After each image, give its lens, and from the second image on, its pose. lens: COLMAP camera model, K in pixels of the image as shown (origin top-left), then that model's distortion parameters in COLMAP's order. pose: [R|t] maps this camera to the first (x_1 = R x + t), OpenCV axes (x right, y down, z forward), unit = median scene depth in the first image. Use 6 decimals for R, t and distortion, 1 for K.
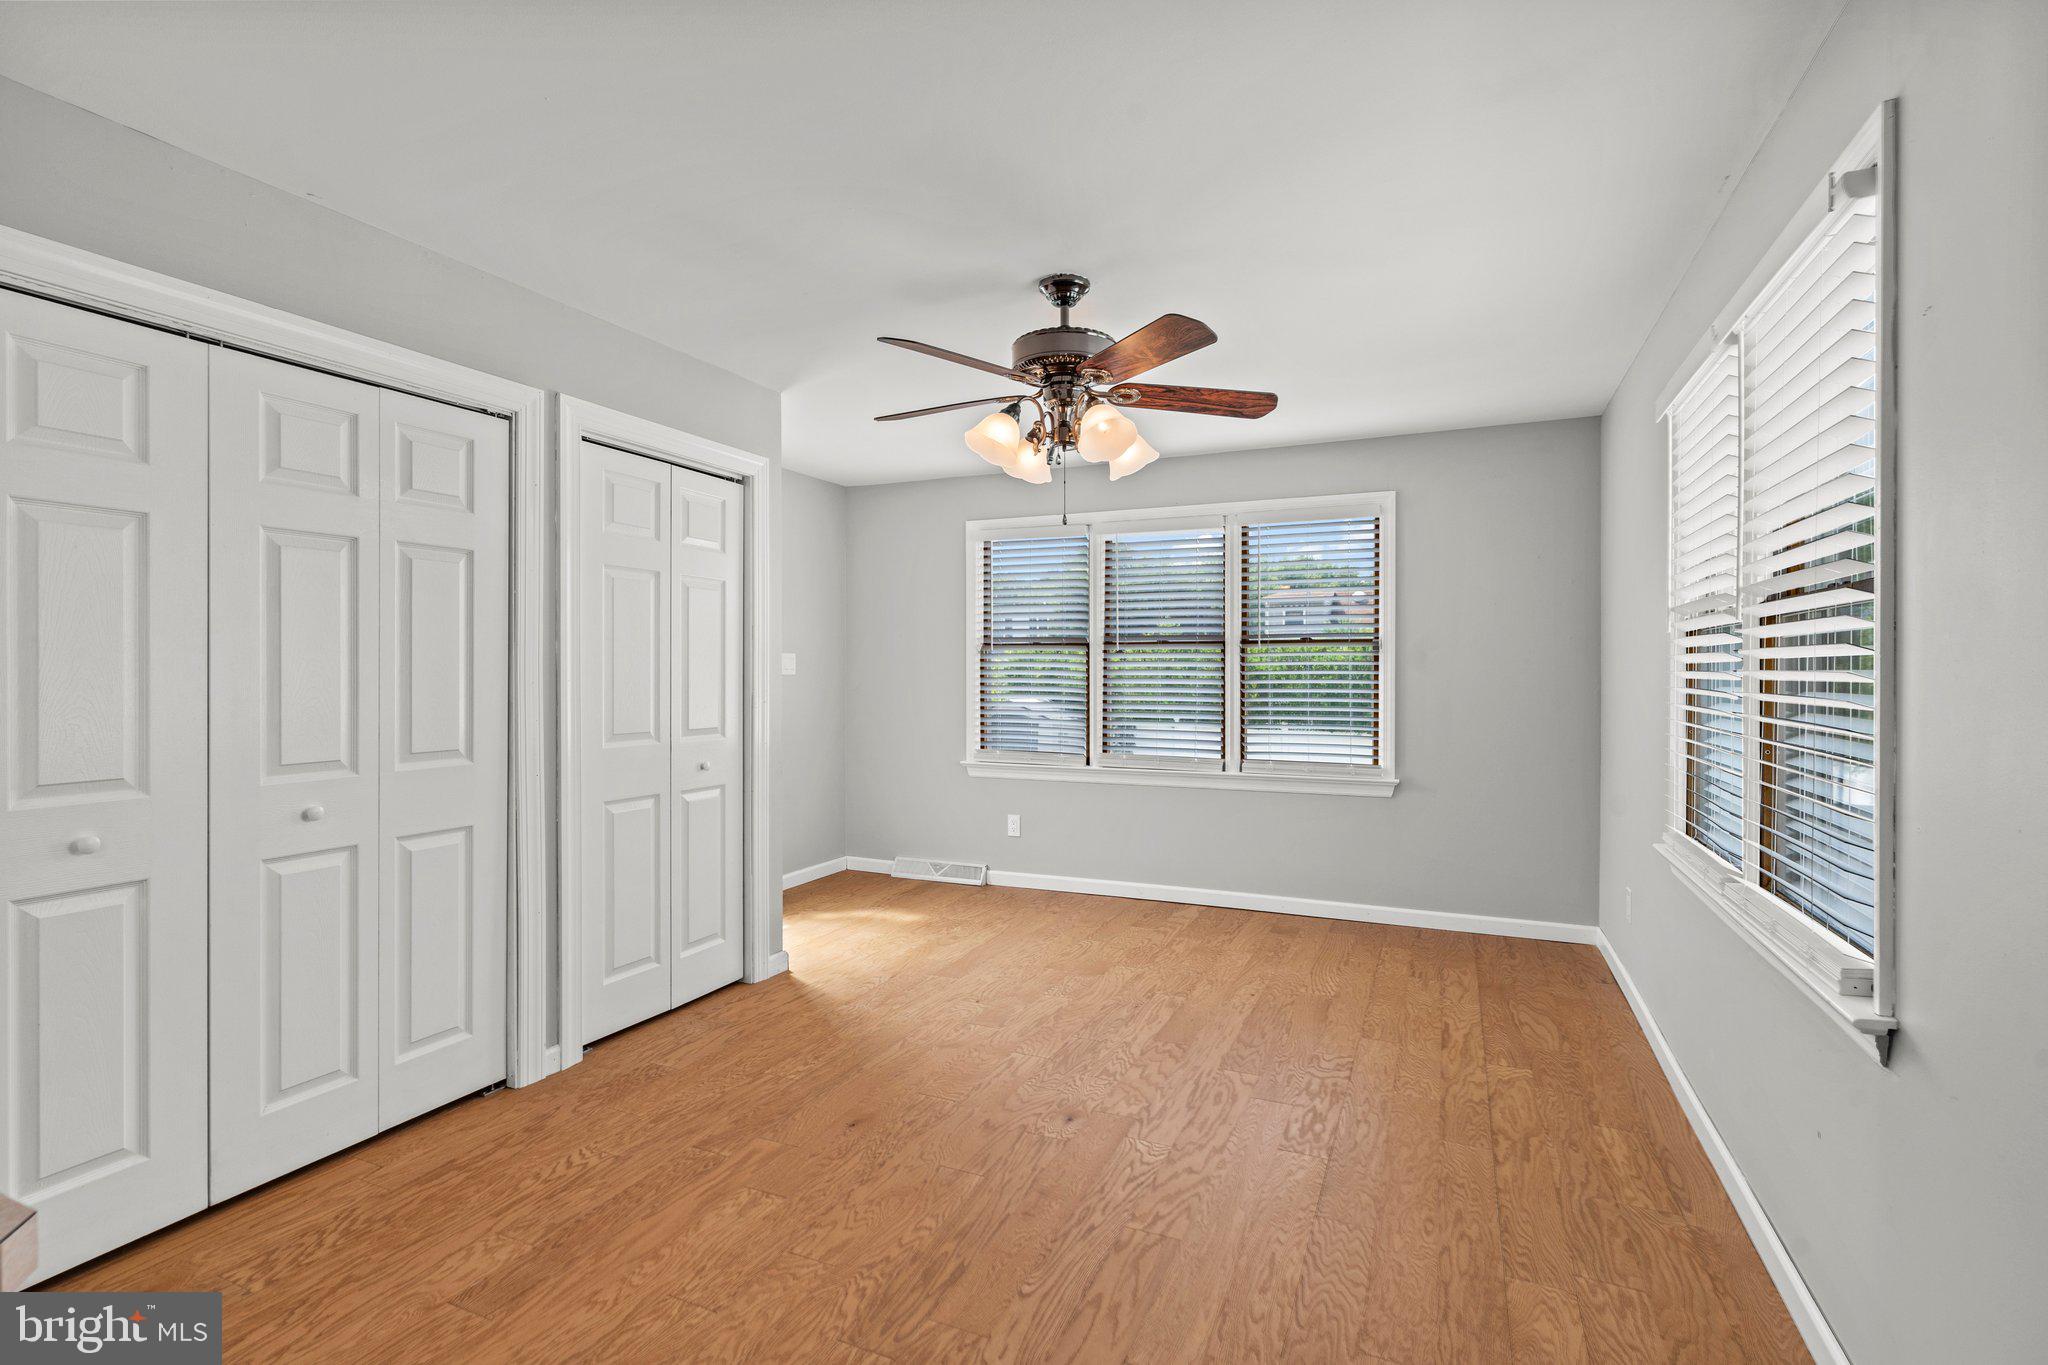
lens RADIAL K [[991.1, 0, 1026.5], [0, 991.1, 679.0], [0, 0, 1]] dist [0.001286, 0.001613]
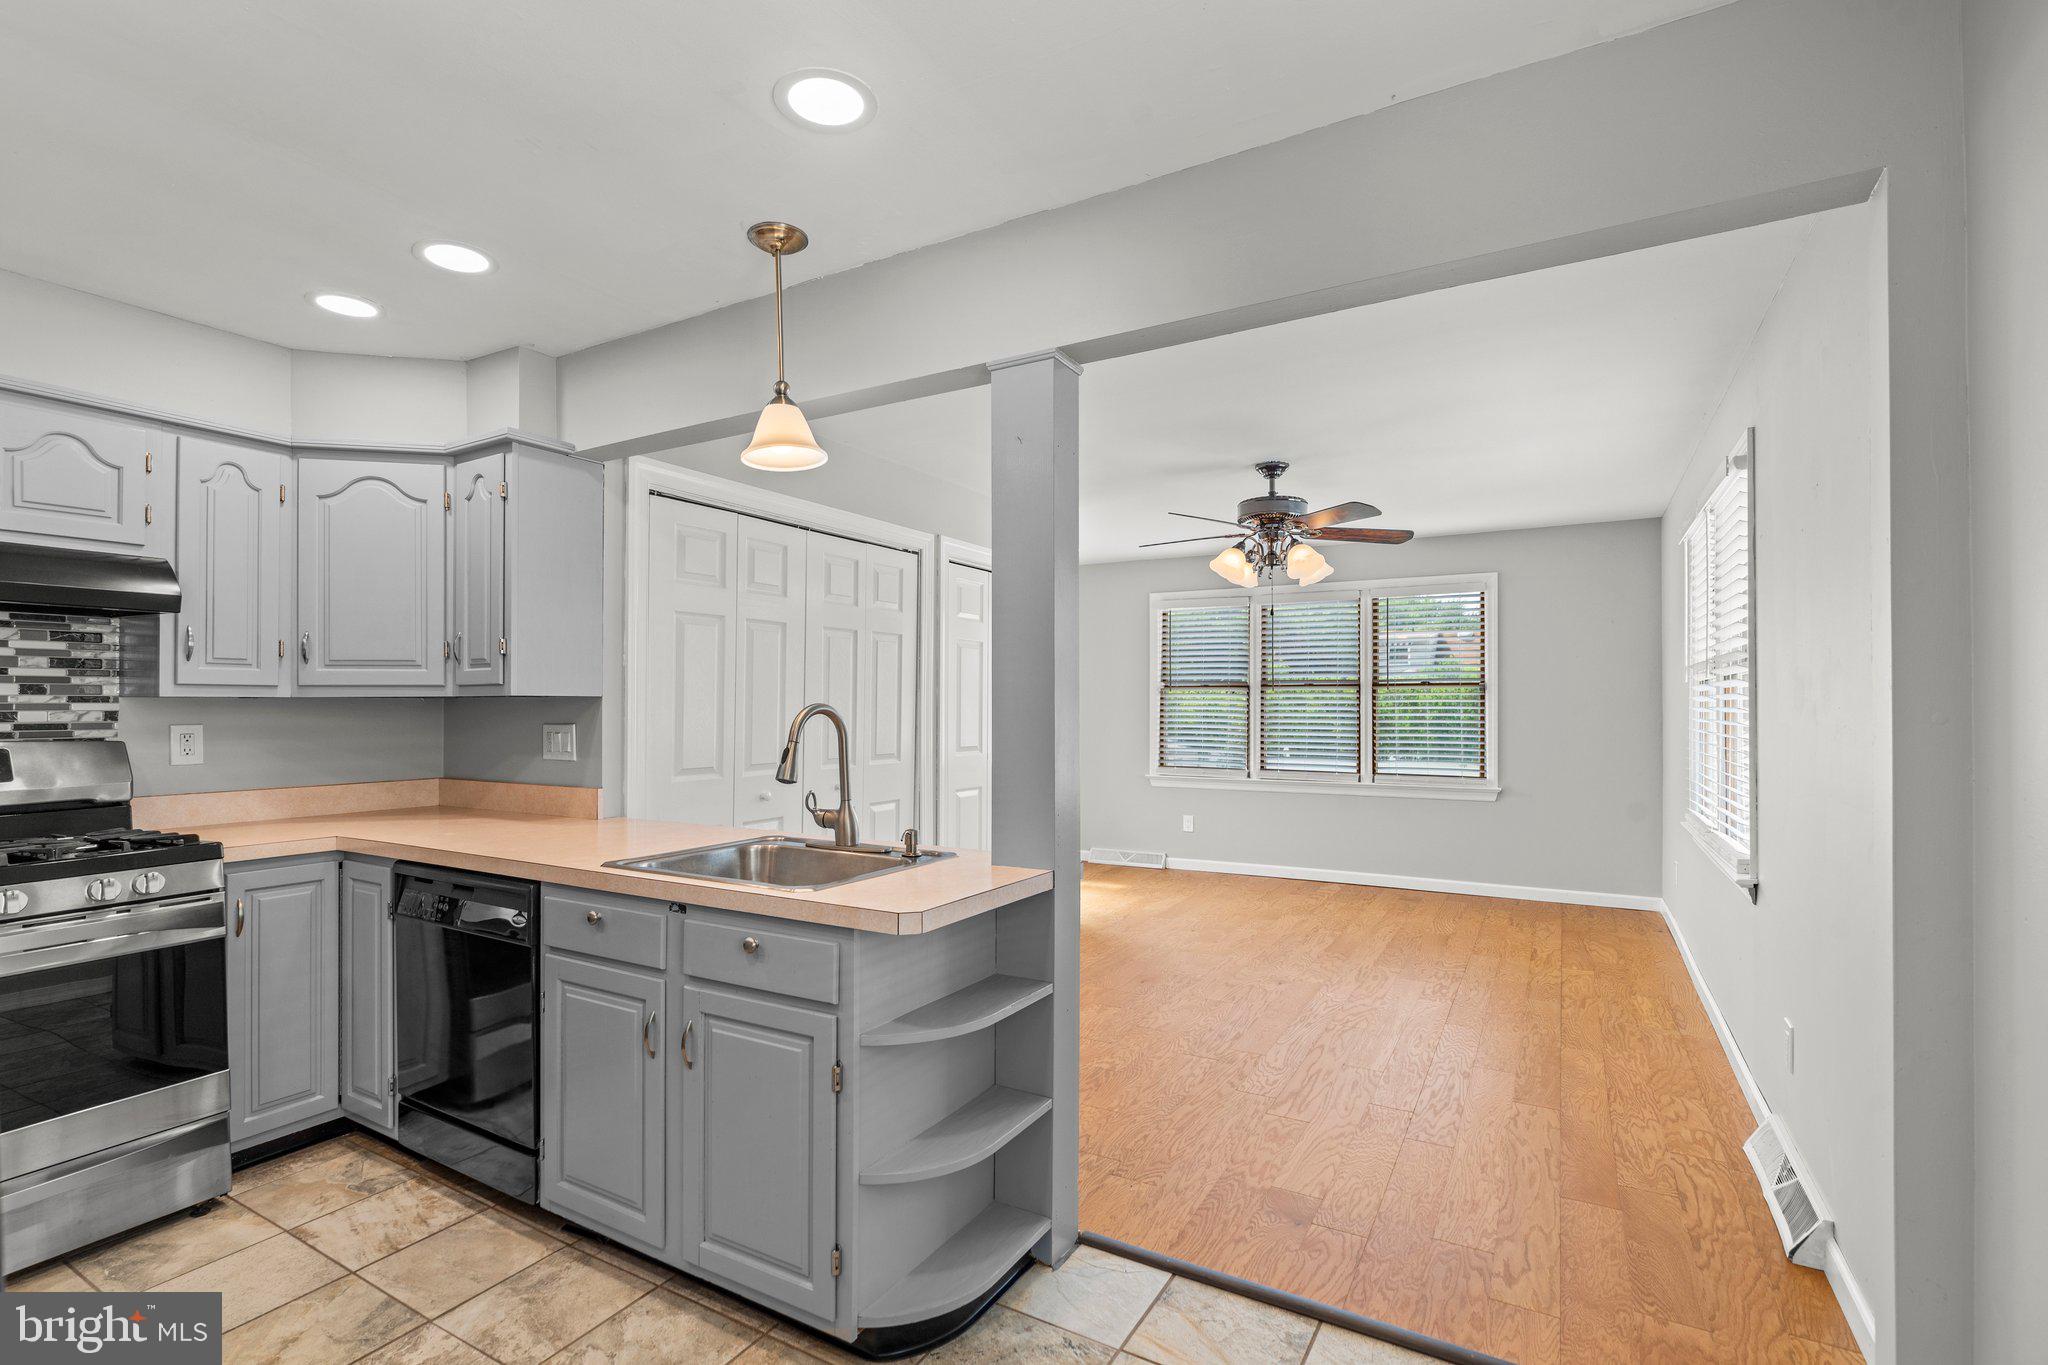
lens RADIAL K [[917.5, 0, 982.6], [0, 917.5, 697.3], [0, 0, 1]] dist [0.000506, -0.000455]
pose [[0.987181, -0.000301, -0.159604, -0.150447], [-0.002565, 0.999839, -0.017750, 0.003771], [0.159584, 0.017932, 0.987021, -0.432055]]
